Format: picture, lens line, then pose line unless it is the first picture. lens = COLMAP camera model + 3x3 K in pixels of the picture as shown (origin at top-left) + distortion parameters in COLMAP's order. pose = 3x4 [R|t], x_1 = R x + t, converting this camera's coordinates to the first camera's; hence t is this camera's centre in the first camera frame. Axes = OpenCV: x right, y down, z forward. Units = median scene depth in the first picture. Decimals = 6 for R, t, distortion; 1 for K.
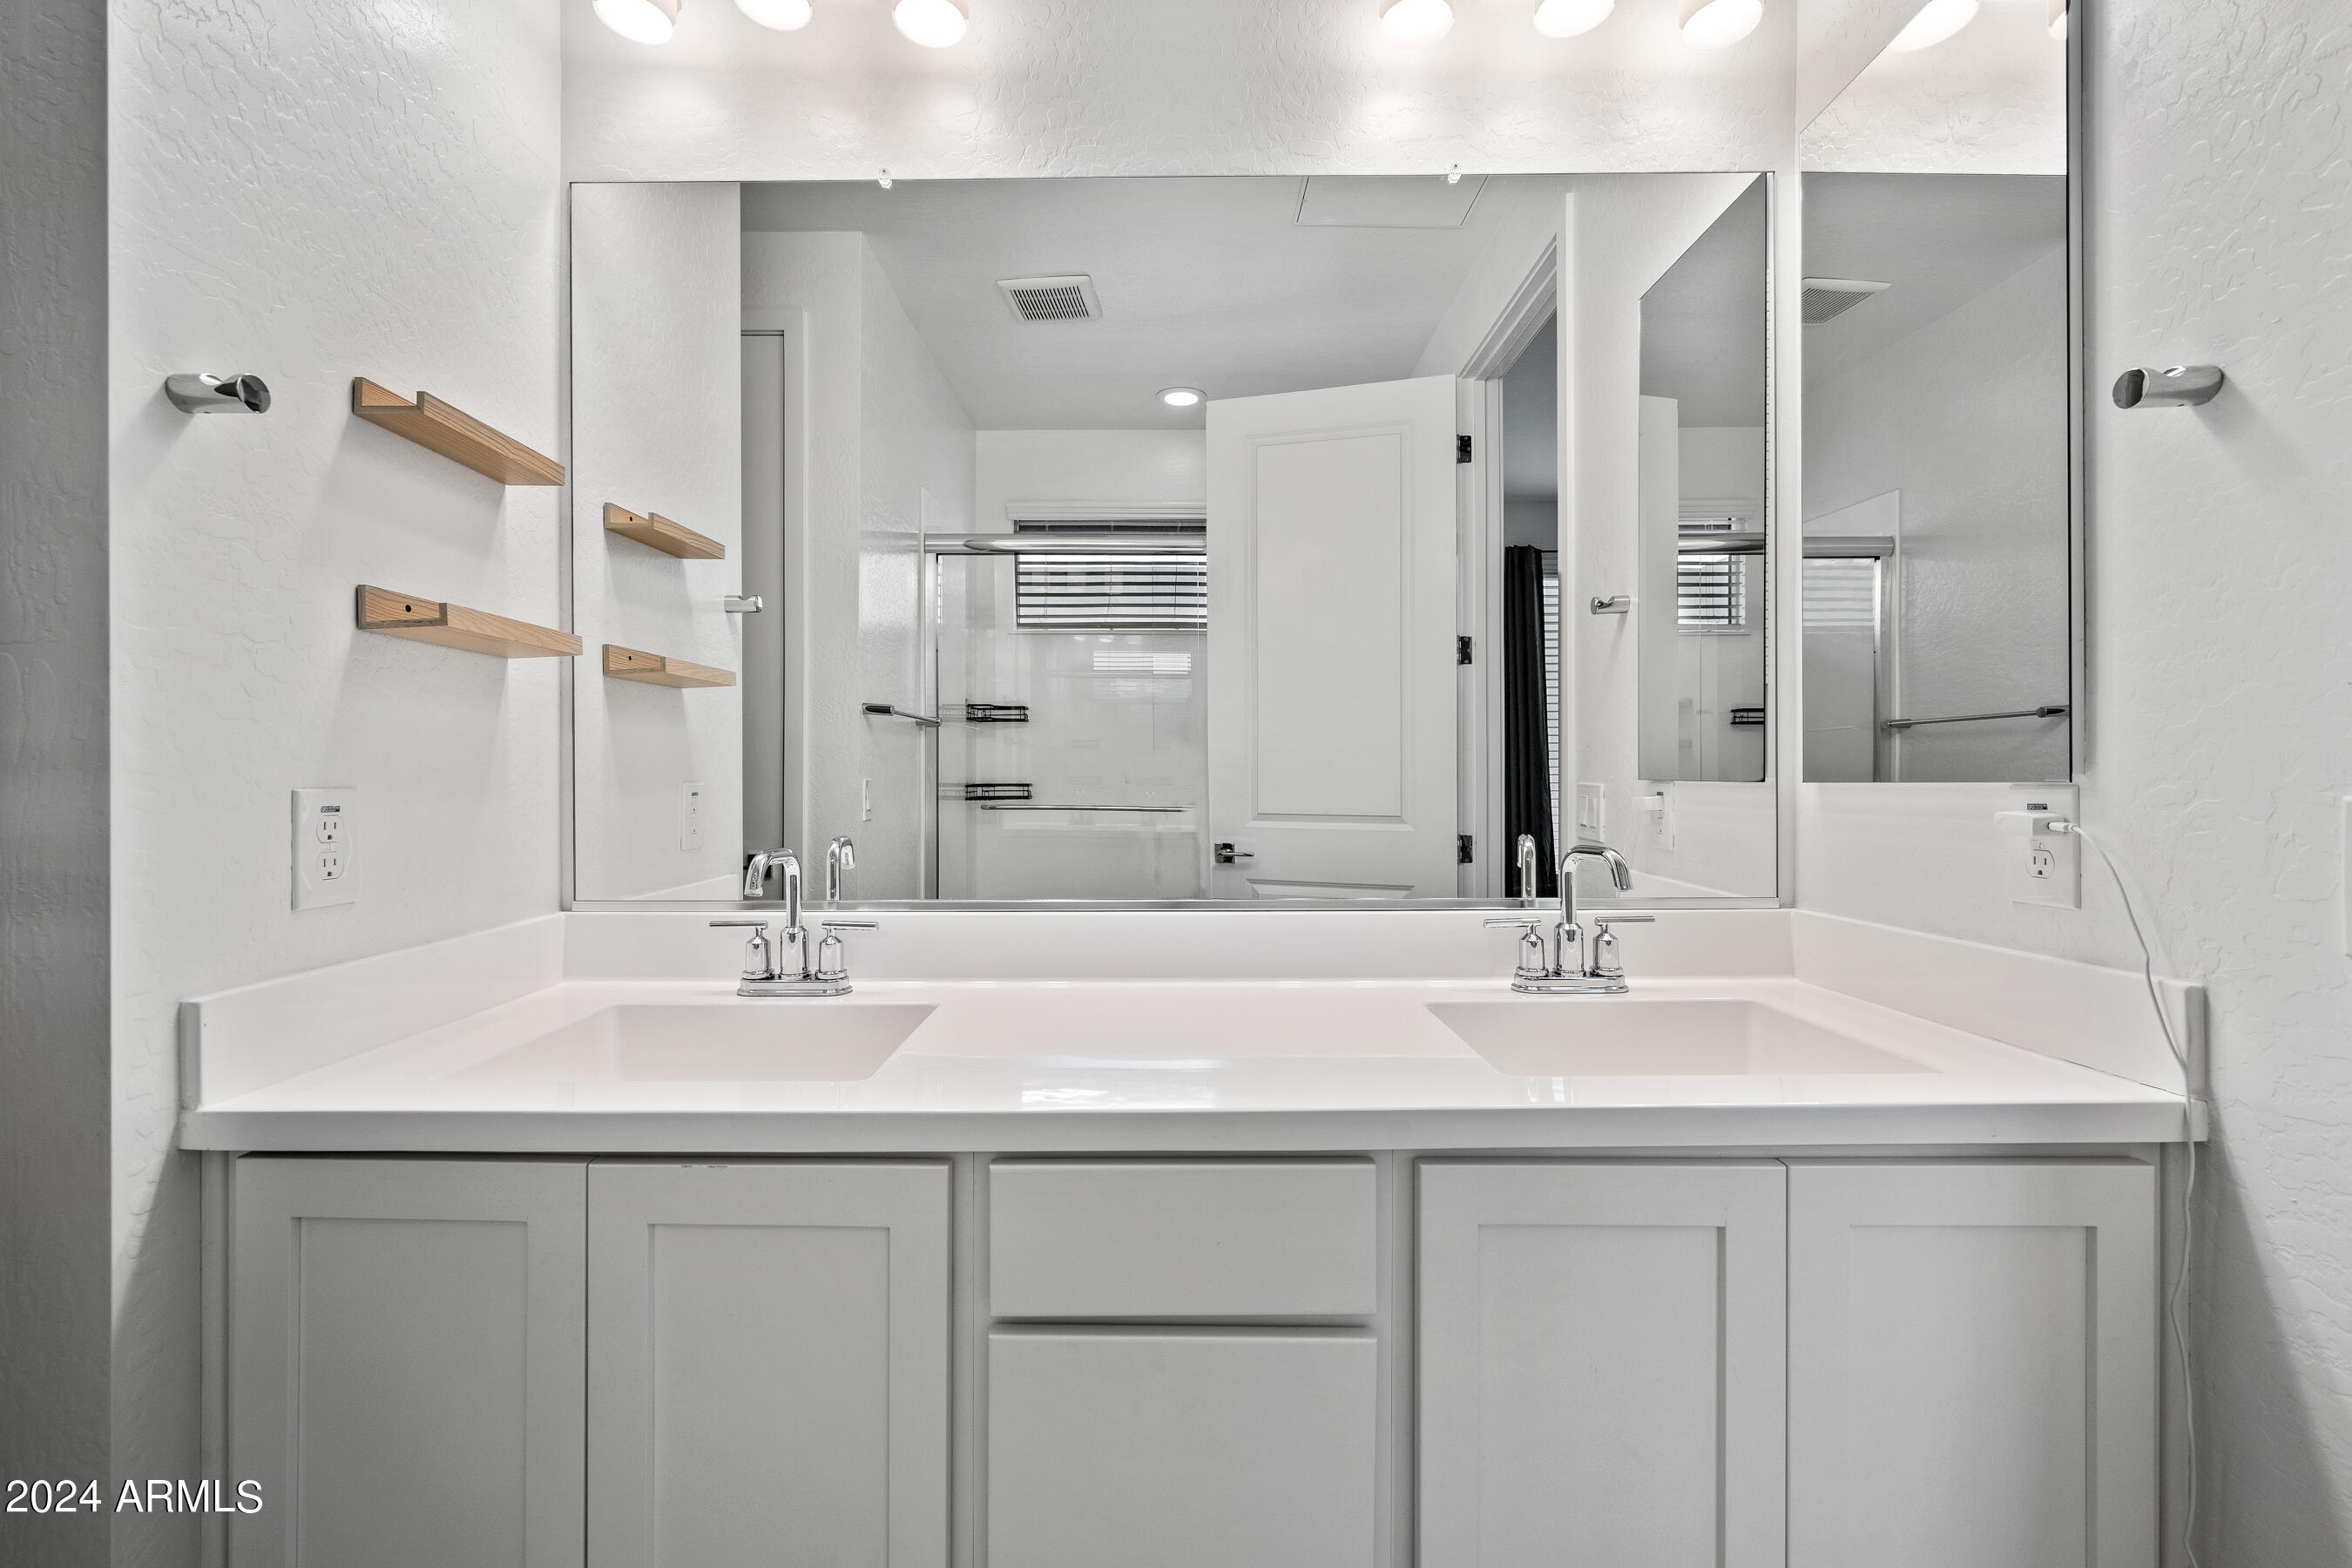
lens RADIAL K [[974.4, 0, 1176.0], [0, 974.4, 784.0], [0, 0, 1]] dist [-0.001967, -0.000194]
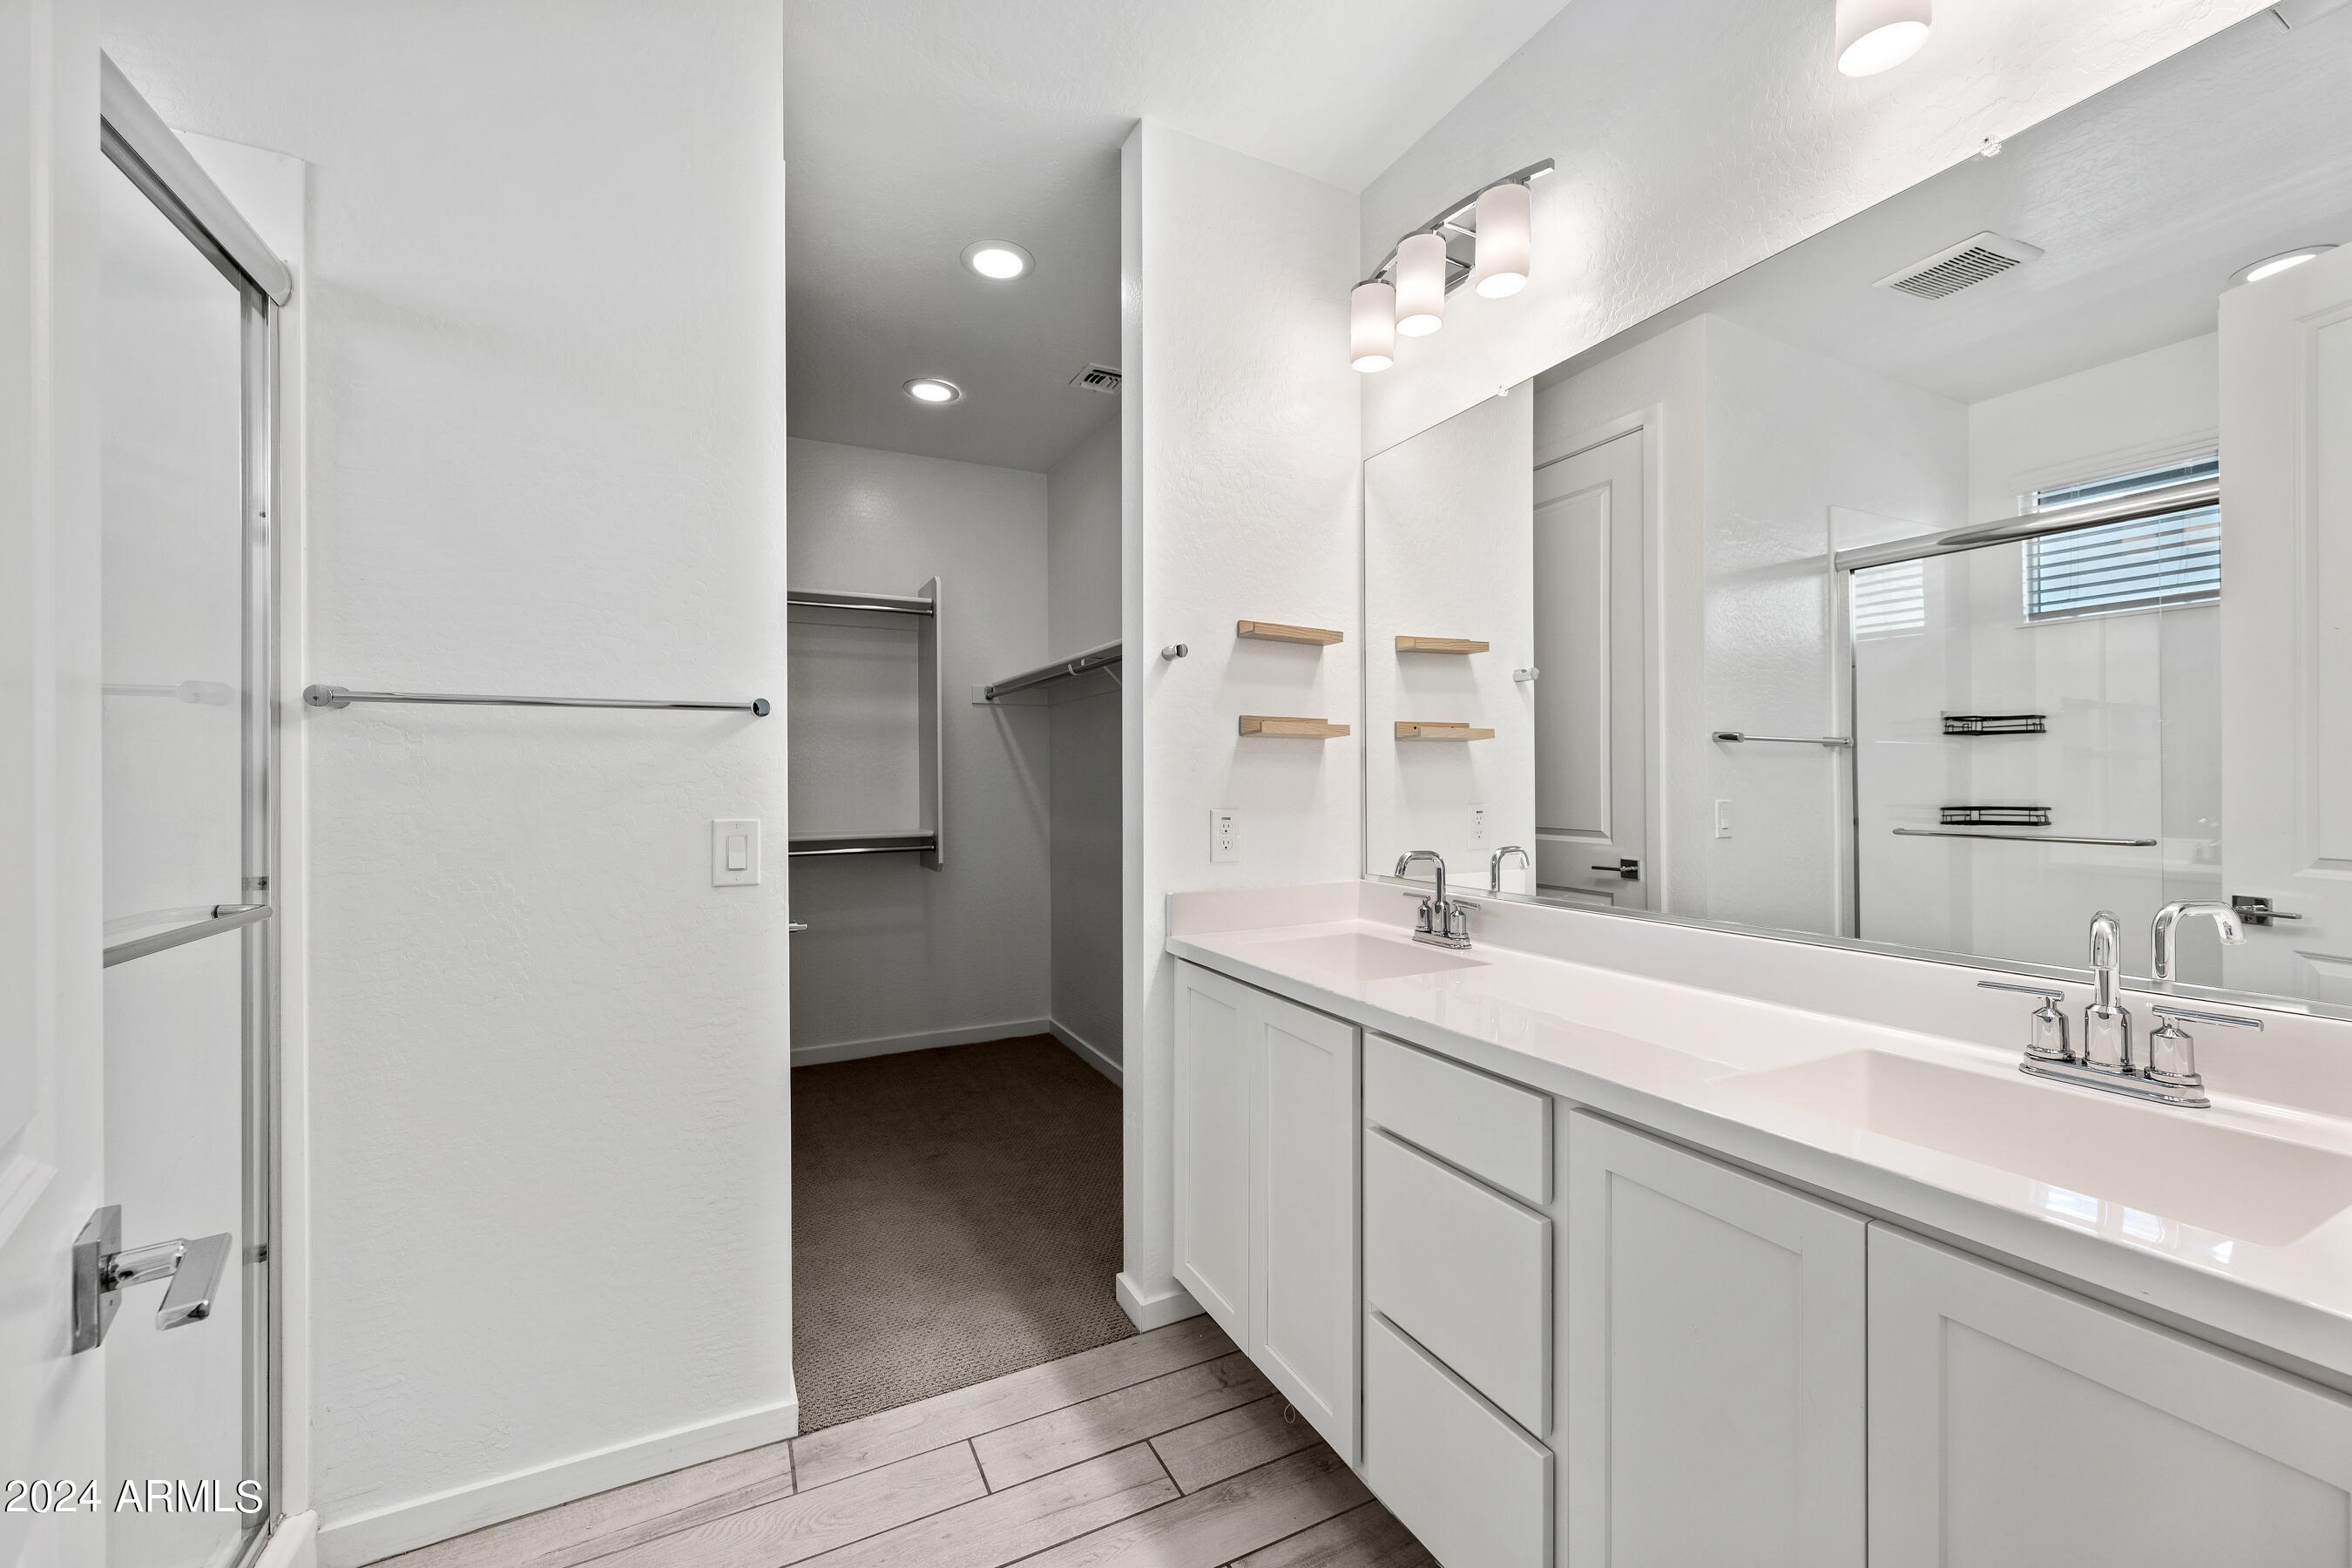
lens RADIAL K [[920.8, 0, 1176.0], [0, 920.8, 784.0], [0, 0, 1]] dist [0.000425, -0.000069]
pose [[0.443928, -0.003948, -0.896054, 0.728578], [-0.007451, 0.999939, -0.008097, -0.025932], [0.896031, 0.010271, 0.443872, -0.032925]]
